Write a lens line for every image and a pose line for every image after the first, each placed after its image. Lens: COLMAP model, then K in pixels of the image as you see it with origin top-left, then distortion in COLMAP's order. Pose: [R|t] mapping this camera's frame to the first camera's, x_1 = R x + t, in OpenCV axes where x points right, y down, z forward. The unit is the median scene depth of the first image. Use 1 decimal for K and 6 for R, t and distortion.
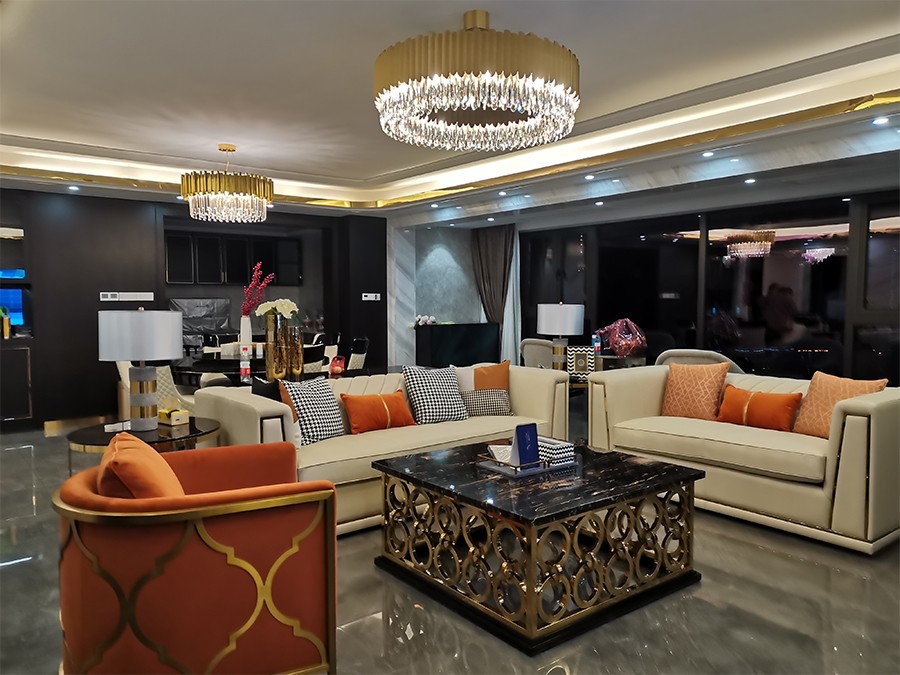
lens RADIAL K [[671.9, 0, 453.0], [0, 671.9, 342.1], [0, 0, 1]] dist [0.042389, -0.025027]
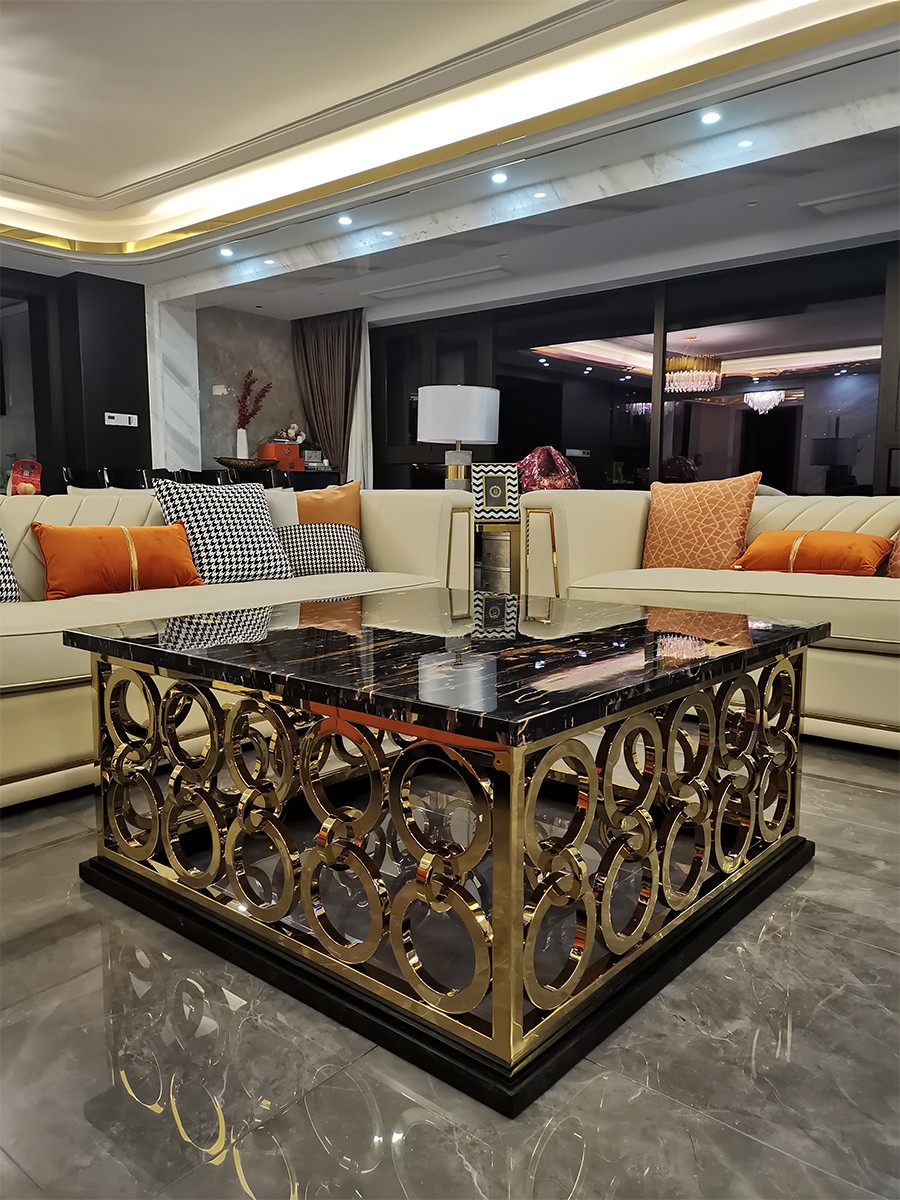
lens RADIAL K [[895.9, 0, 443.7], [0, 895.9, 599.2], [0, 0, 1]] dist [0.042389, -0.025027]
pose [[0.980935, -0.020448, 0.193257, -0.001619], [0.010388, 0.998544, 0.052928, 0.134216], [-0.194058, -0.049912, 0.979719, 0.434091]]
